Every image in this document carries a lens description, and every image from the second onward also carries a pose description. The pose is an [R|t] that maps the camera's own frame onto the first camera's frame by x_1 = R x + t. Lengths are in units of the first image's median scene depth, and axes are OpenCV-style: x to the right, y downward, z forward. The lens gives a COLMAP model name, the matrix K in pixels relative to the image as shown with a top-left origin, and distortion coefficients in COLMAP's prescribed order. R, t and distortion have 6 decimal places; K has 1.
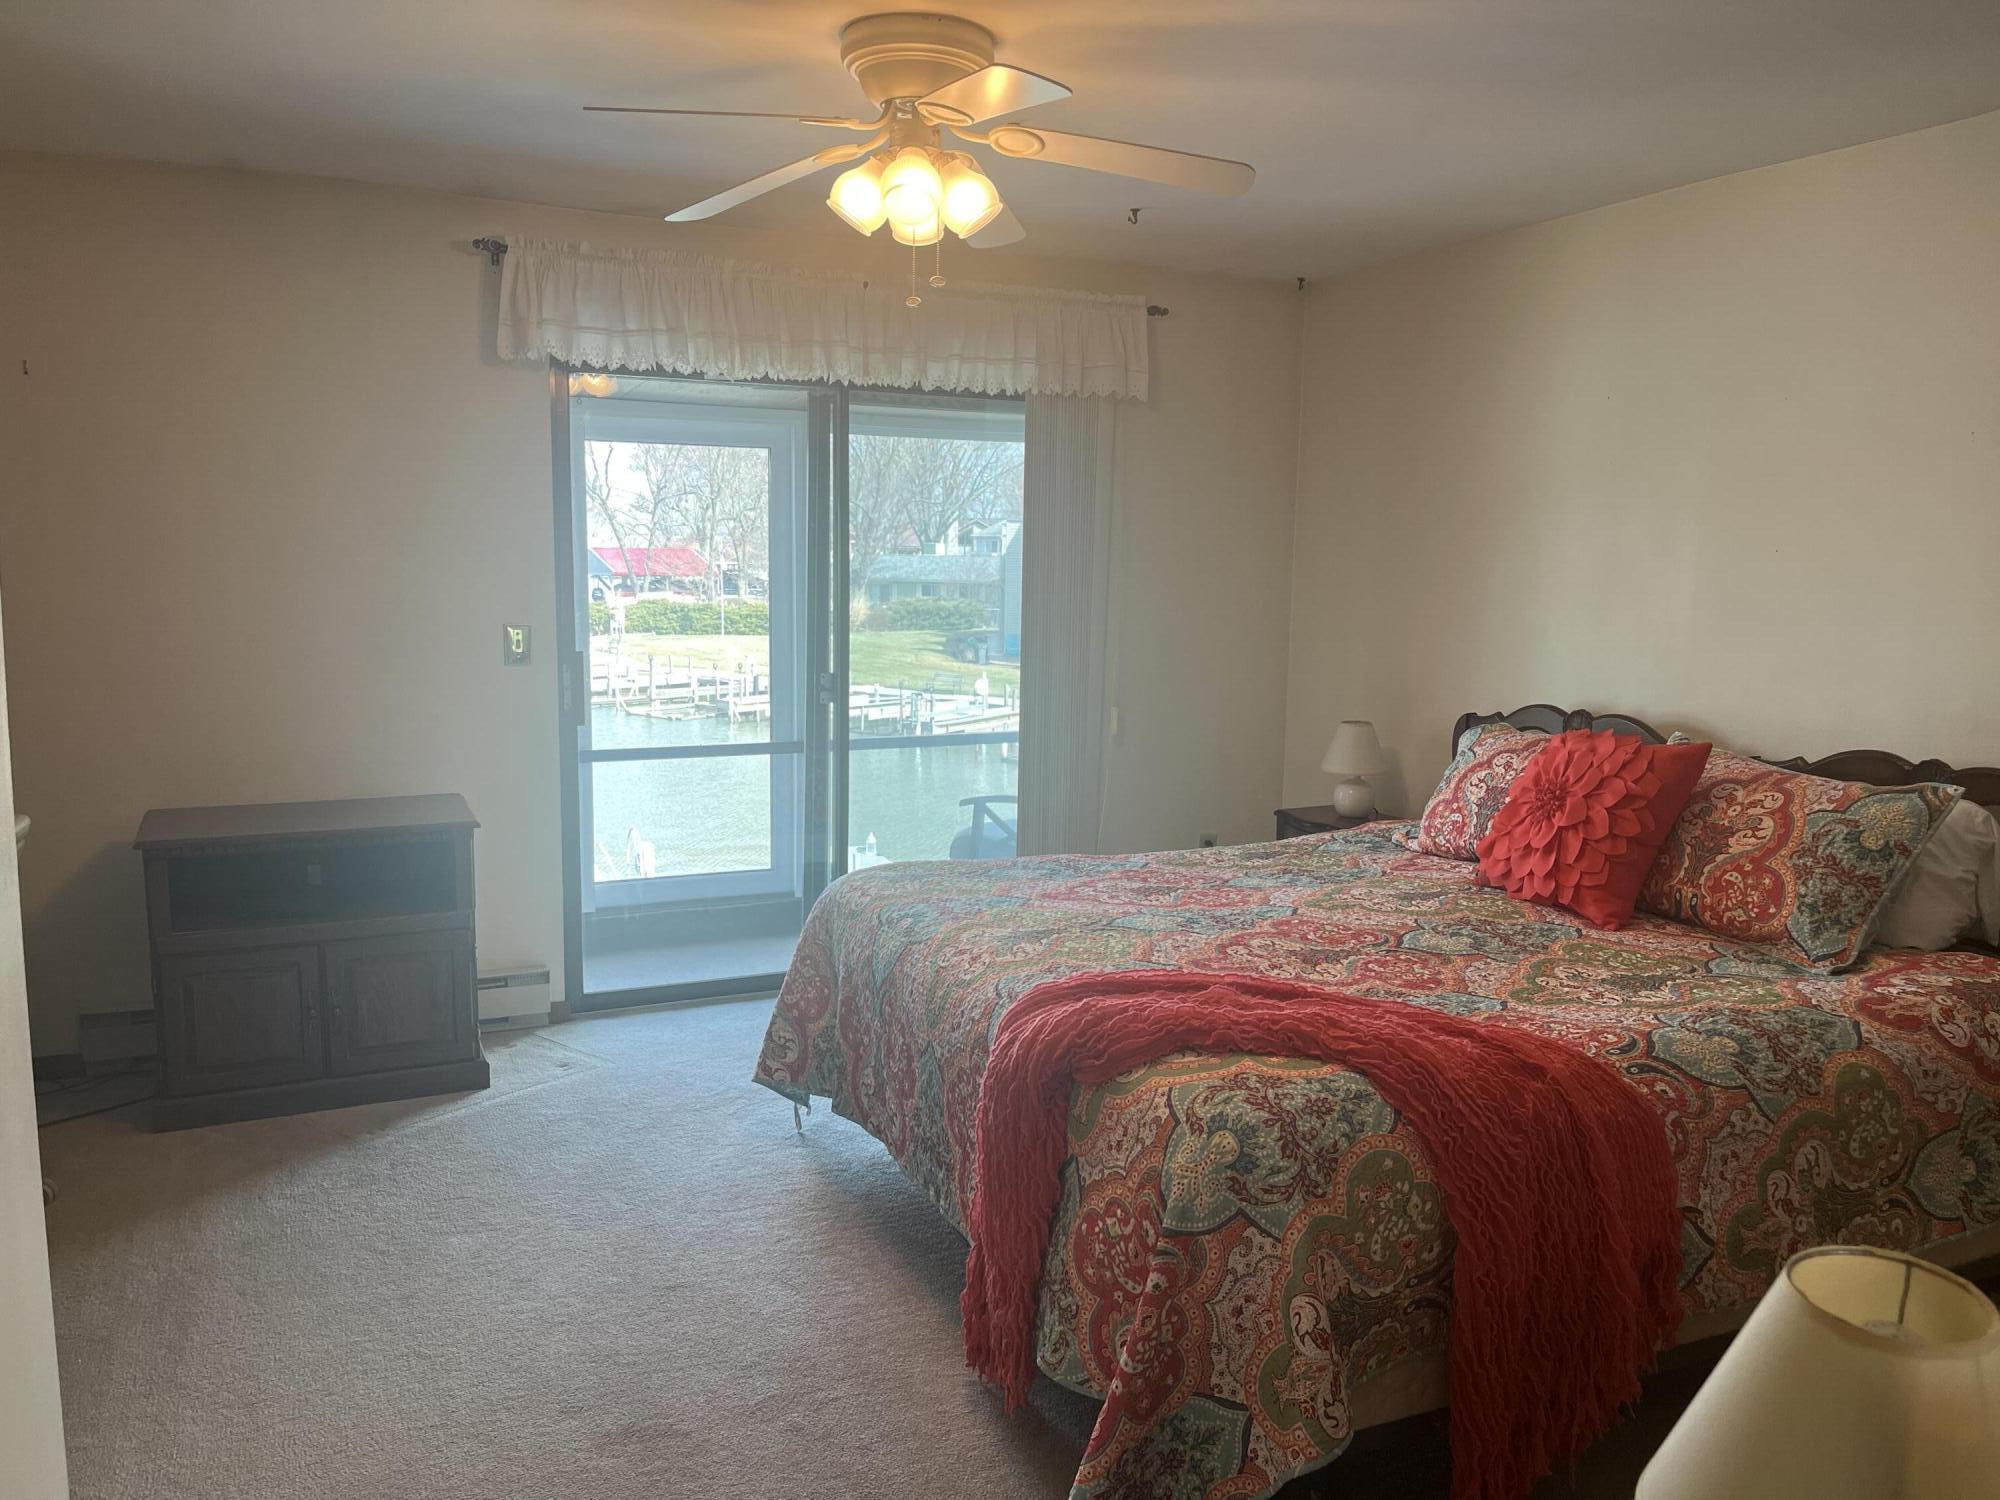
lens RADIAL K [[1511.8, 0, 1000.0], [0, 1511.8, 750.0], [0, 0, 1]] dist [0.105027, -0.088154]
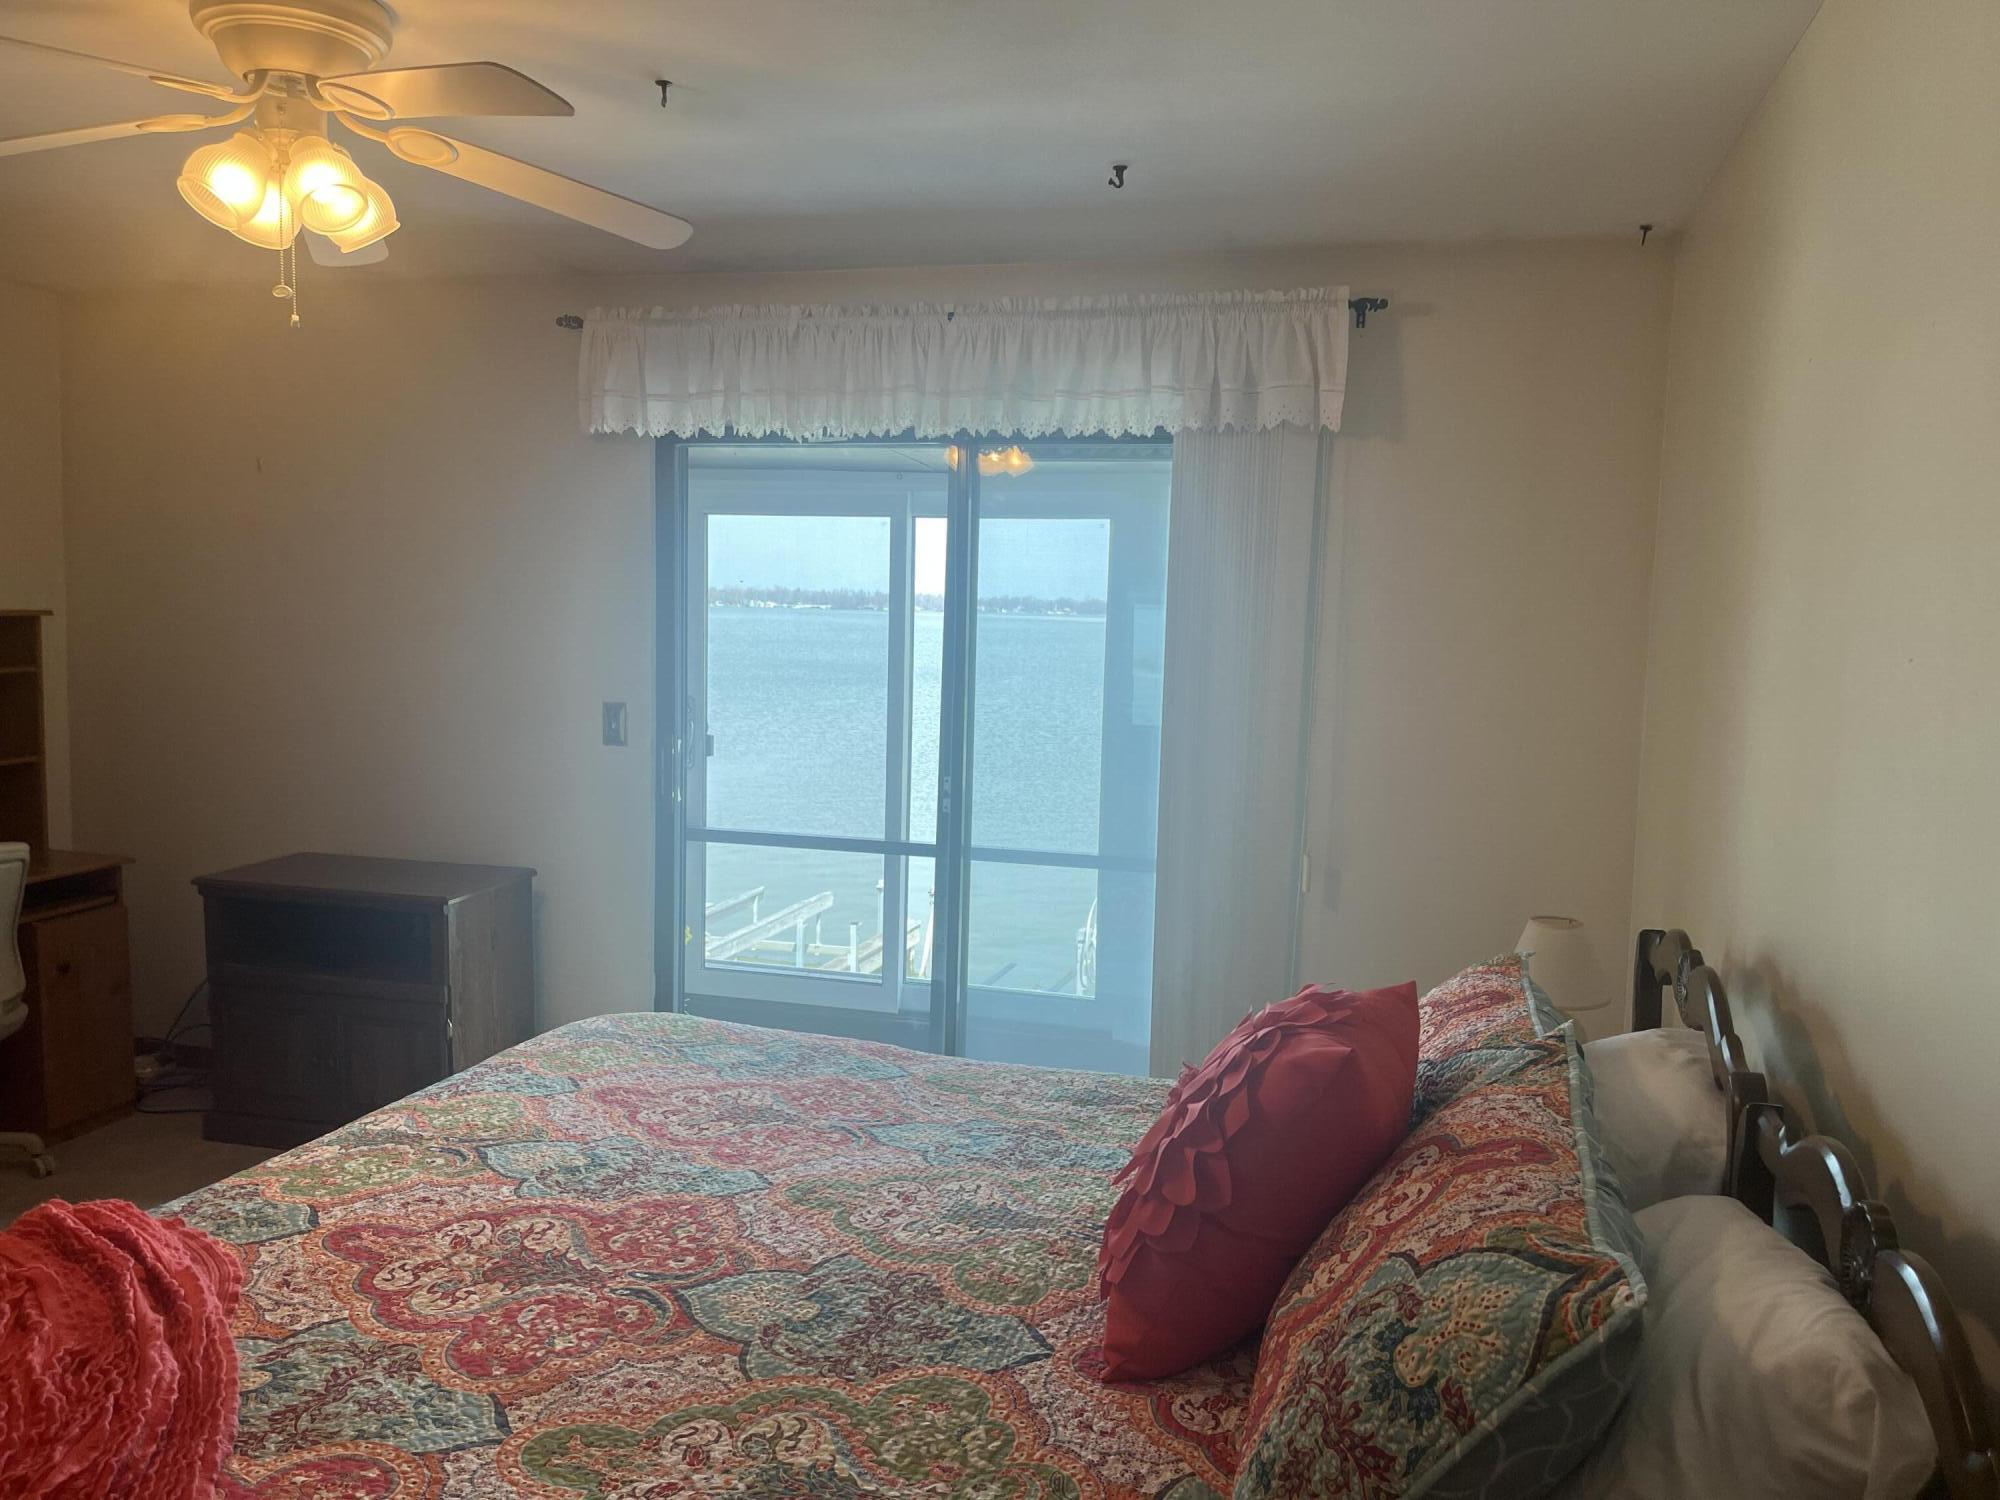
lens RADIAL K [[1511.8, 0, 1000.0], [0, 1511.8, 750.0], [0, 0, 1]] dist [0.105027, -0.088154]
pose [[0.760722, 0.068276, -0.645477, 0.707723], [-0.103443, 0.994495, -0.016718, -0.083250], [0.640782, 0.079488, 0.763597, 0.577827]]
